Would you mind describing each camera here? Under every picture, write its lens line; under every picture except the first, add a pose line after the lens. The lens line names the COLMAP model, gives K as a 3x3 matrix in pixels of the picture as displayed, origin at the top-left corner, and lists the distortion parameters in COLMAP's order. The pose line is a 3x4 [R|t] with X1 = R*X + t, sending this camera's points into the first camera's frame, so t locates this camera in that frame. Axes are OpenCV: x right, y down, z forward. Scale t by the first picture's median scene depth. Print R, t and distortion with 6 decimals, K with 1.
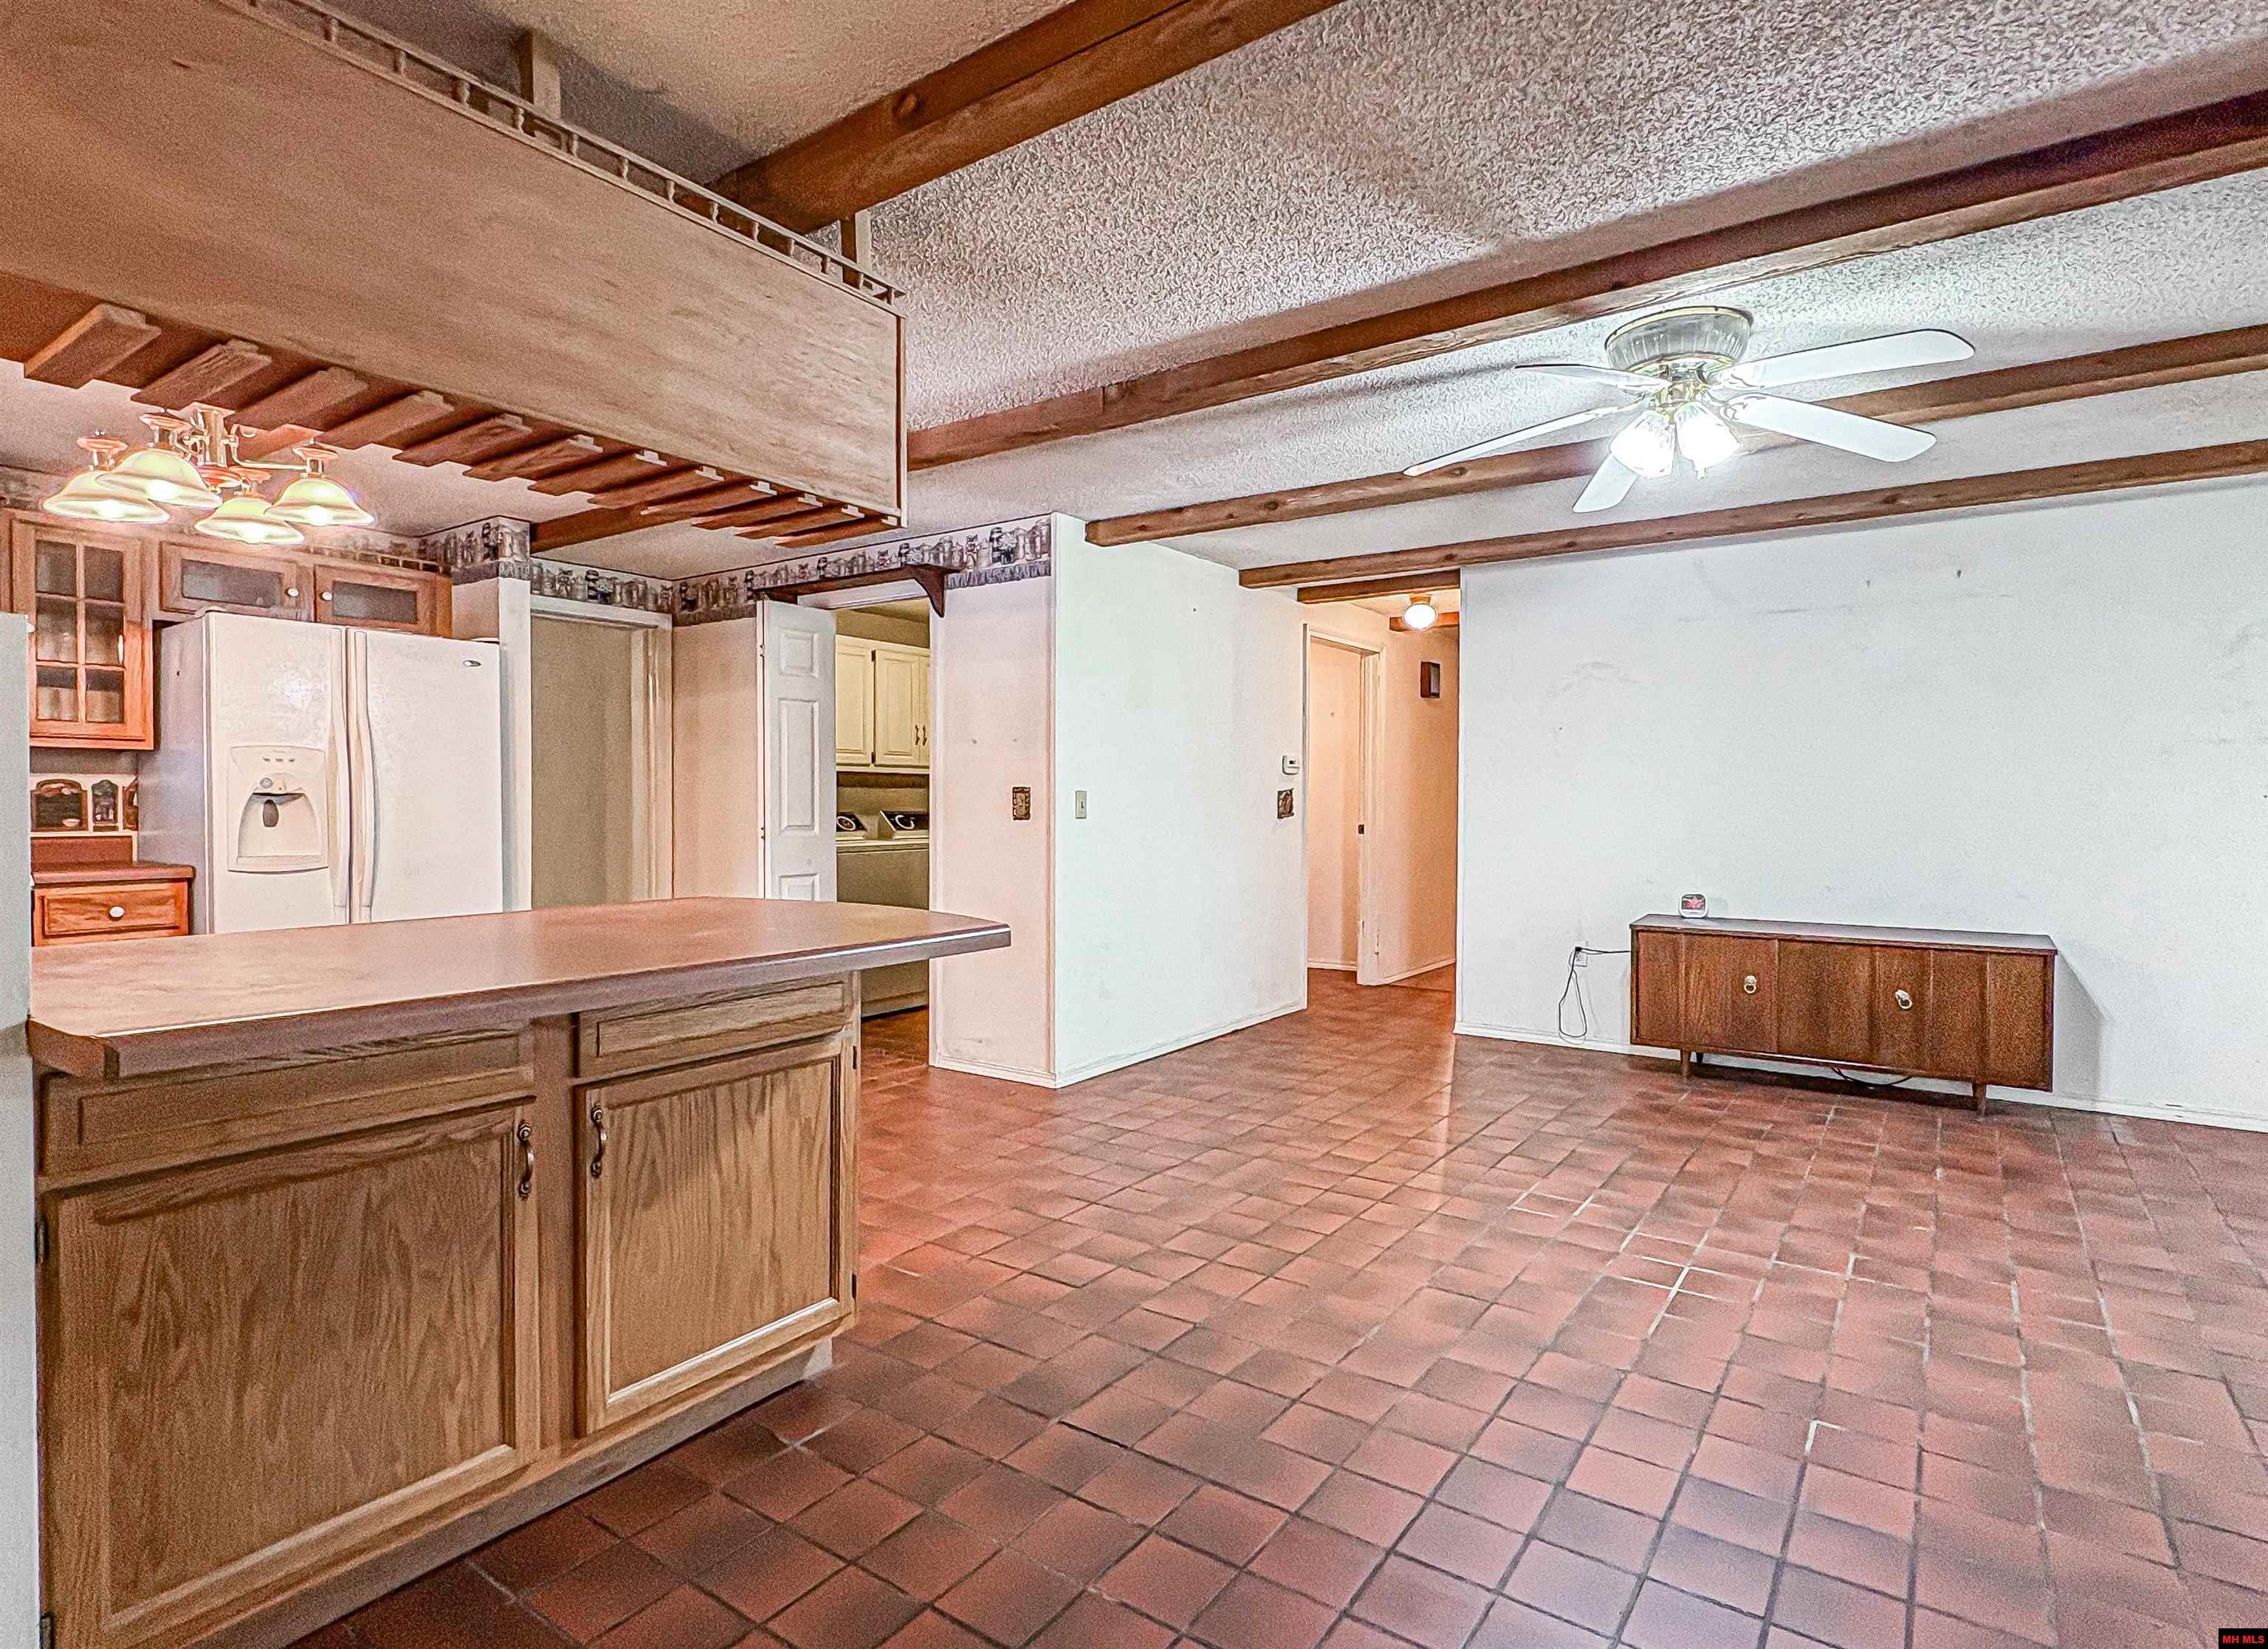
lens RADIAL K [[1149.6, 0, 1134.0], [0, 1149.6, 824.5], [0, 0, 1]] dist [-0.001238, -0.000688]
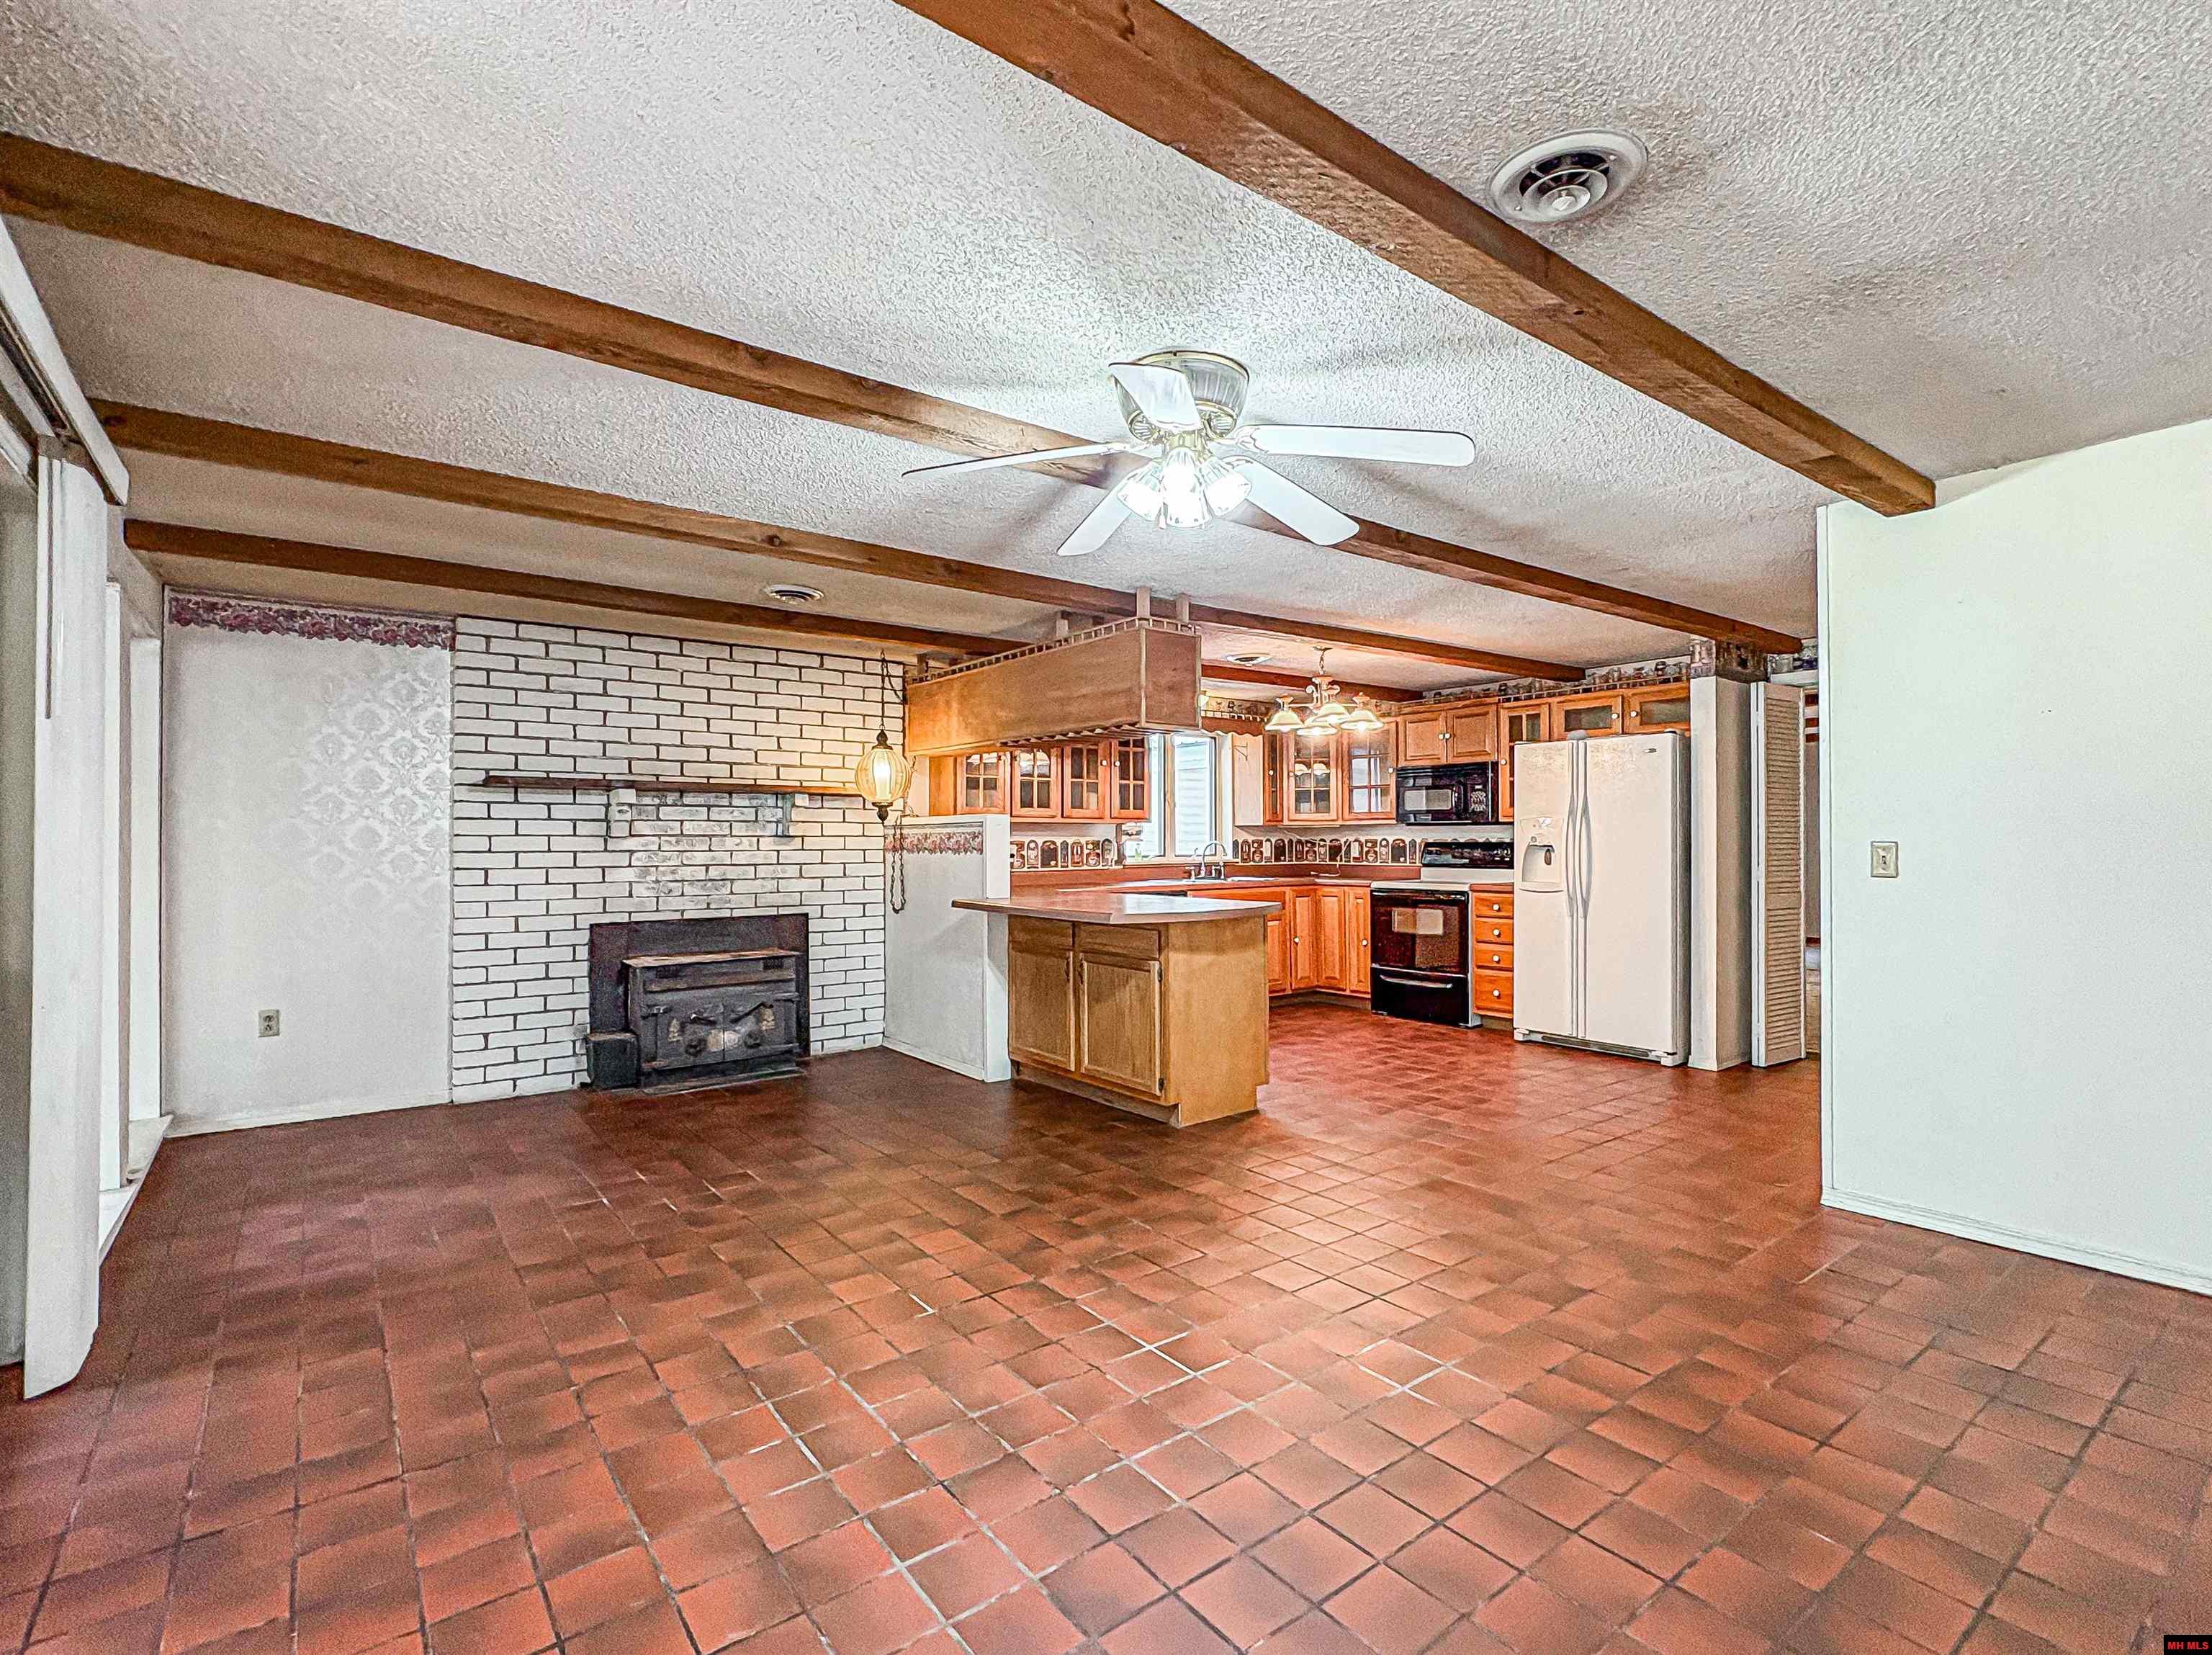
lens RADIAL K [[1065.2, 0, 1106.0], [0, 1065.2, 827.5], [0, 0, 1]] dist [0.000993, 0.000094]
pose [[-0.302399, -0.011699, -0.953110, 1.524707], [-0.016111, 0.999845, -0.007161, -0.049408], [0.953045, 0.013190, -0.302540, 1.368746]]
